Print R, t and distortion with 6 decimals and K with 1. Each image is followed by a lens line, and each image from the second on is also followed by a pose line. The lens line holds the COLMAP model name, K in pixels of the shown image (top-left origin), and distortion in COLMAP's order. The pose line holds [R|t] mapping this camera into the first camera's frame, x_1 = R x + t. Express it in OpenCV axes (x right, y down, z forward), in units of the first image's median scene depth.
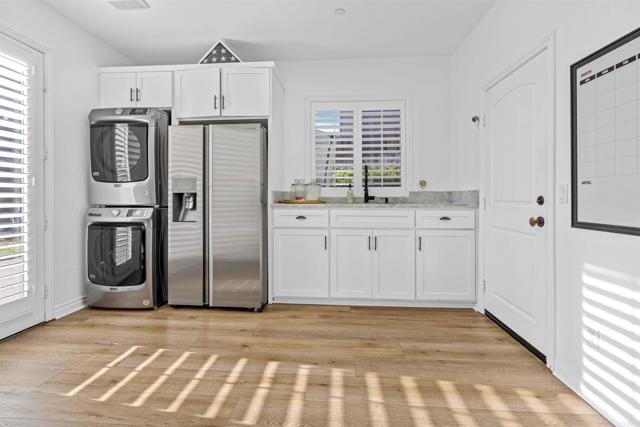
lens RADIAL K [[290.6, 0, 324.3], [0, 290.6, 195.6], [0, 0, 1]] dist [-0.007057, 0.001952]
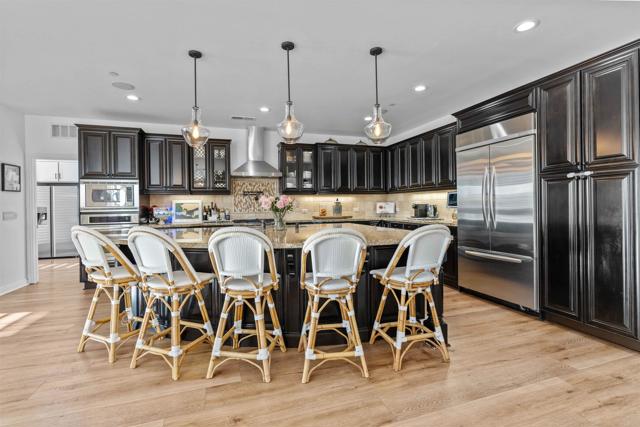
lens RADIAL K [[290.6, 0, 319.1], [0, 290.6, 204.5], [0, 0, 1]] dist [-0.007057, 0.001952]
pose [[0.930261, -0.009775, 0.366769, 0.837896], [0.009376, 0.999952, 0.002871, -0.067440], [-0.366780, 0.000768, 0.930307, -2.201700]]
